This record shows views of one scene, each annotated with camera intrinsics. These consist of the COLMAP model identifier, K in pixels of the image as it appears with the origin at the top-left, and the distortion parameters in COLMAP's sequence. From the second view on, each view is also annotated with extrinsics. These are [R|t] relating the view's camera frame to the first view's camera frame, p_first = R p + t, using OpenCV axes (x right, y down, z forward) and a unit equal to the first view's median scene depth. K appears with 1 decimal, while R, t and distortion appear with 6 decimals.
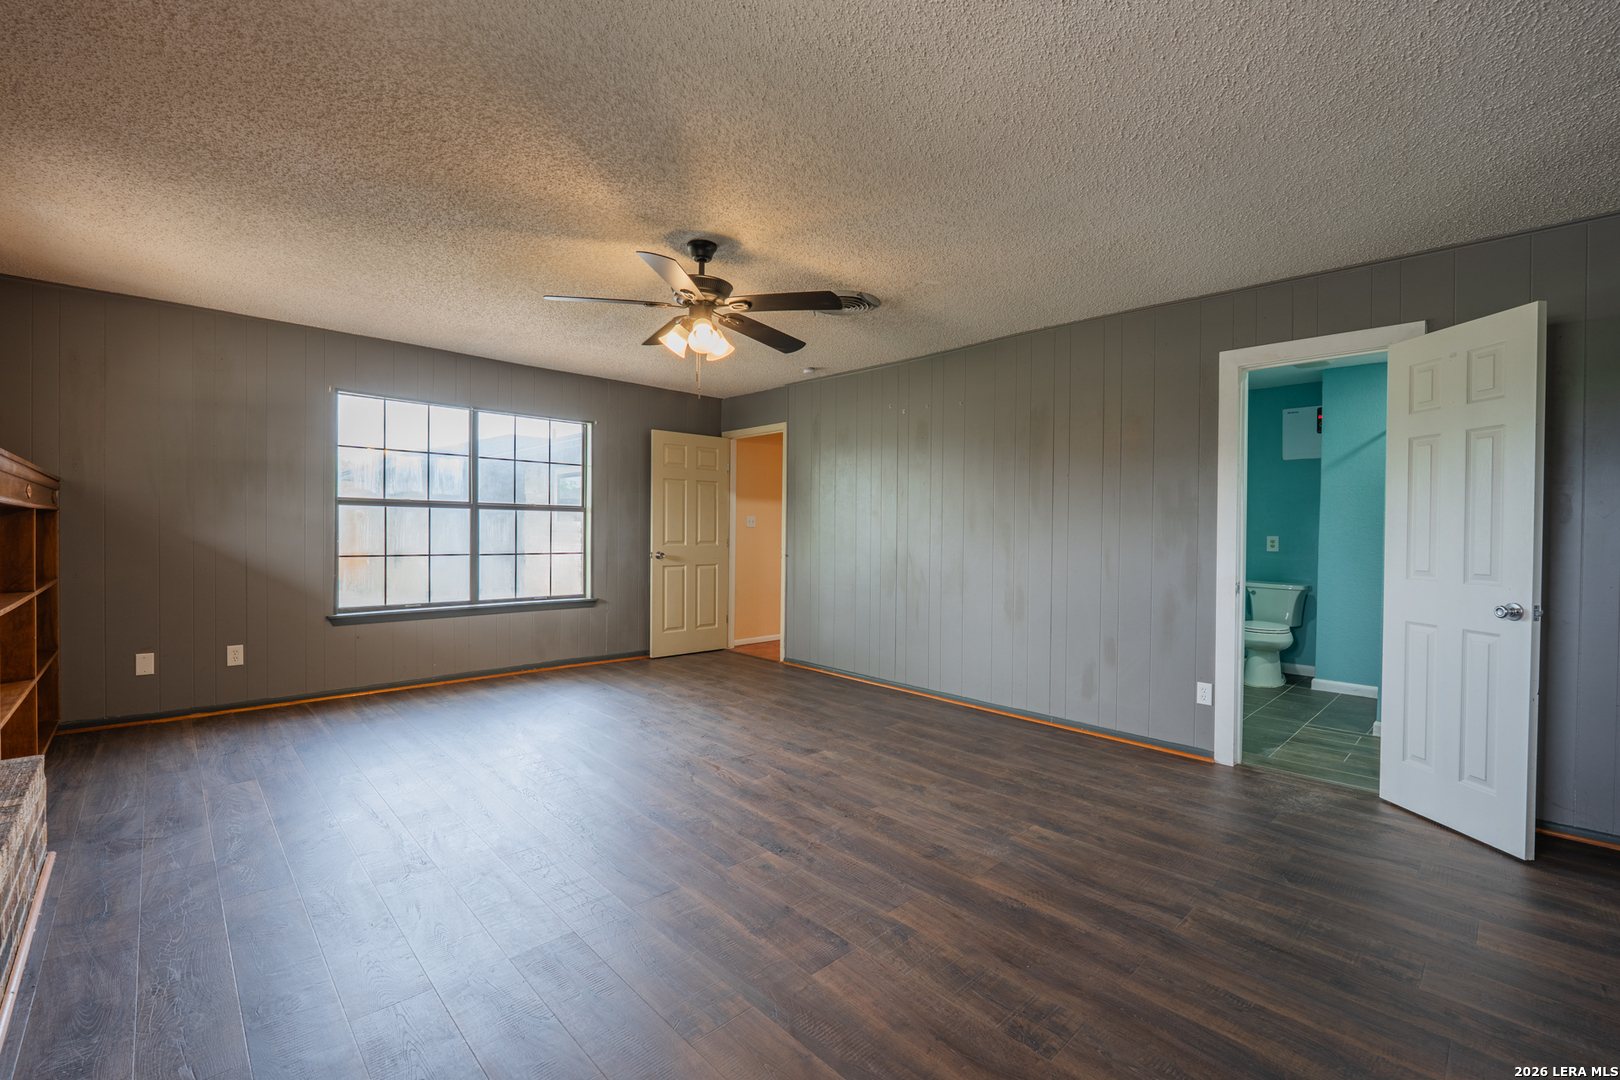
lens RADIAL K [[682.7, 0, 800.1], [0, 682.7, 541.4], [0, 0, 1]] dist [-0.003909, -0.000617]
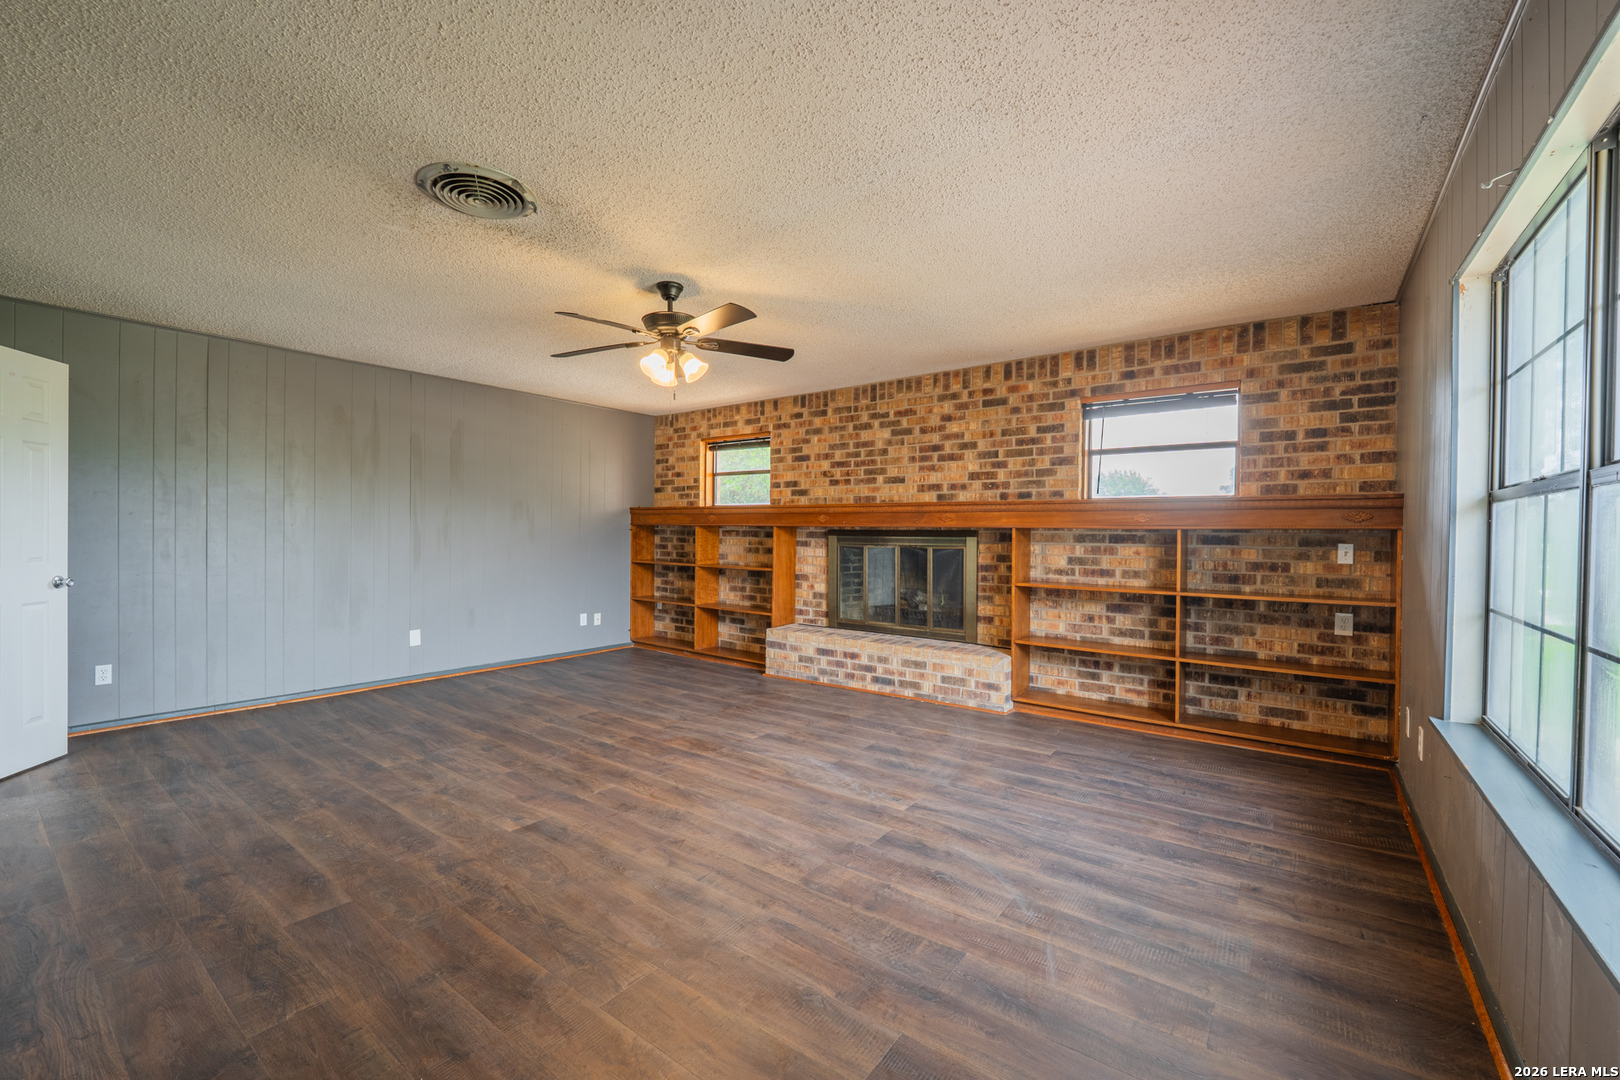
lens RADIAL K [[660.4, 0, 805.4], [0, 660.4, 542.5], [0, 0, 1]] dist [0.000904, -0.007037]
pose [[-0.984742, -0.018097, -0.173075, -0.153789], [-0.023312, 0.999332, 0.028149, -0.035930], [0.172450, 0.031754, -0.984506, 1.787636]]
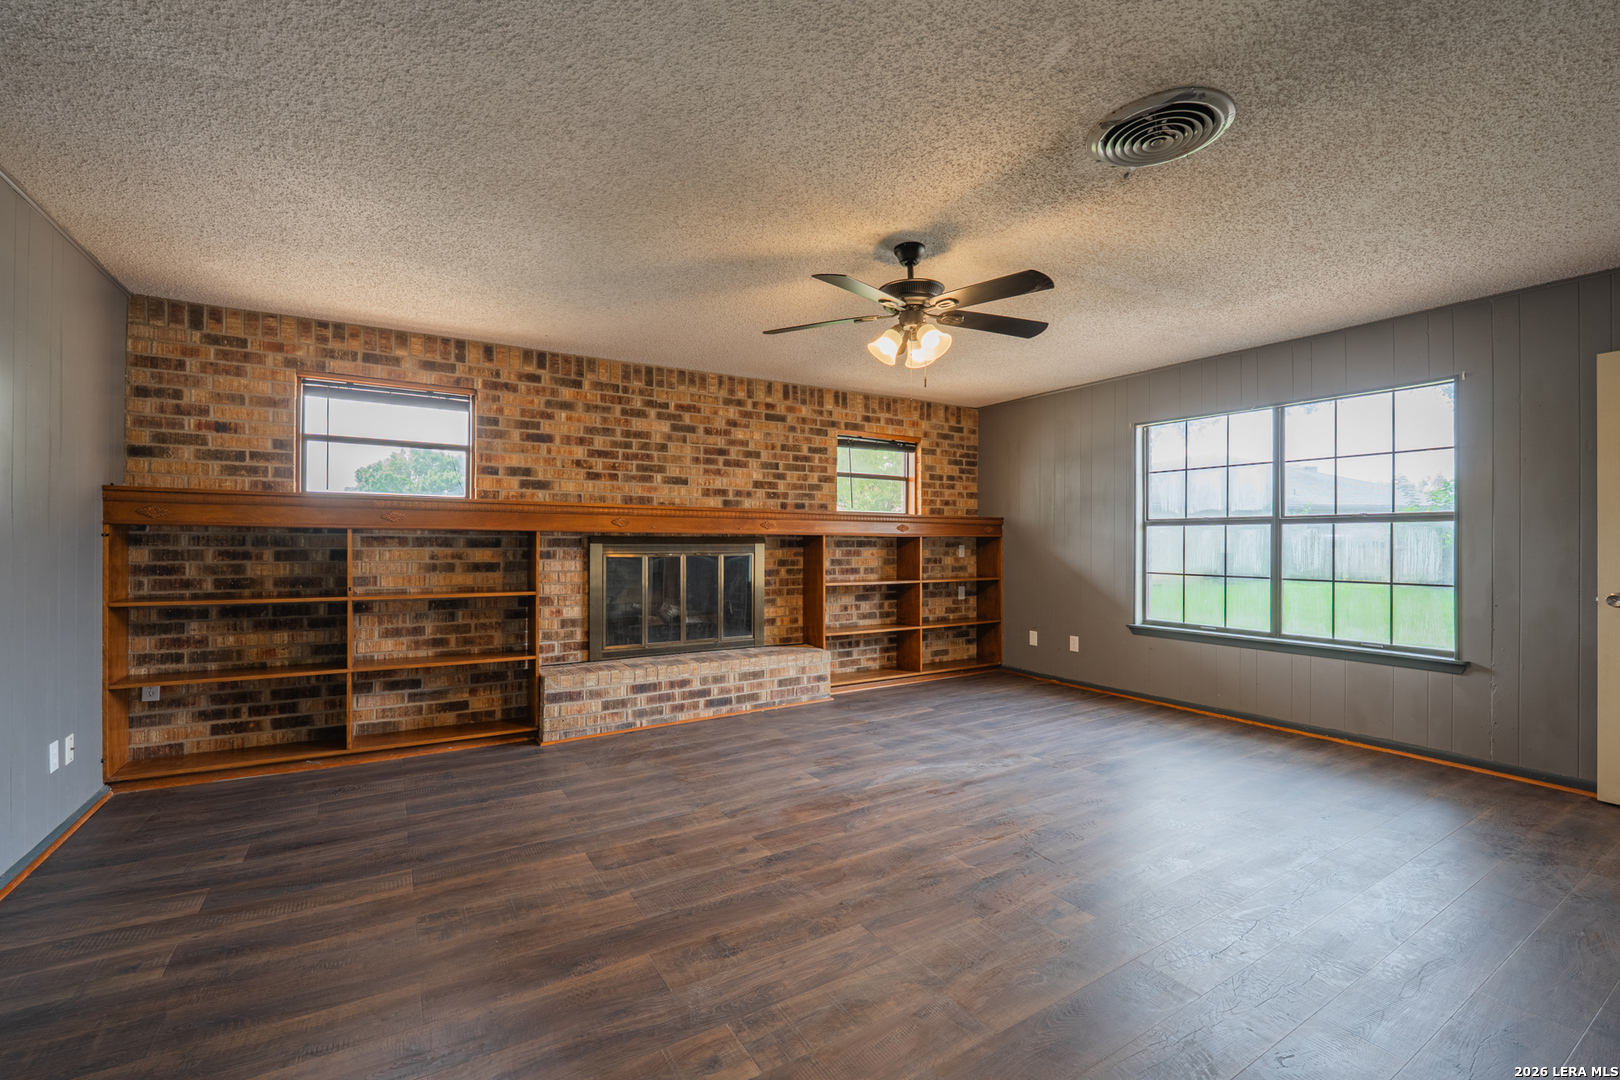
lens RADIAL K [[682.7, 0, 800.1], [0, 682.7, 541.4], [0, 0, 1]] dist [-0.003909, -0.000617]
pose [[-0.204388, -0.013103, -0.978802, 0.685293], [-0.020629, 0.999746, -0.009076, -0.009817], [0.978673, 0.018336, -0.204606, 0.880236]]
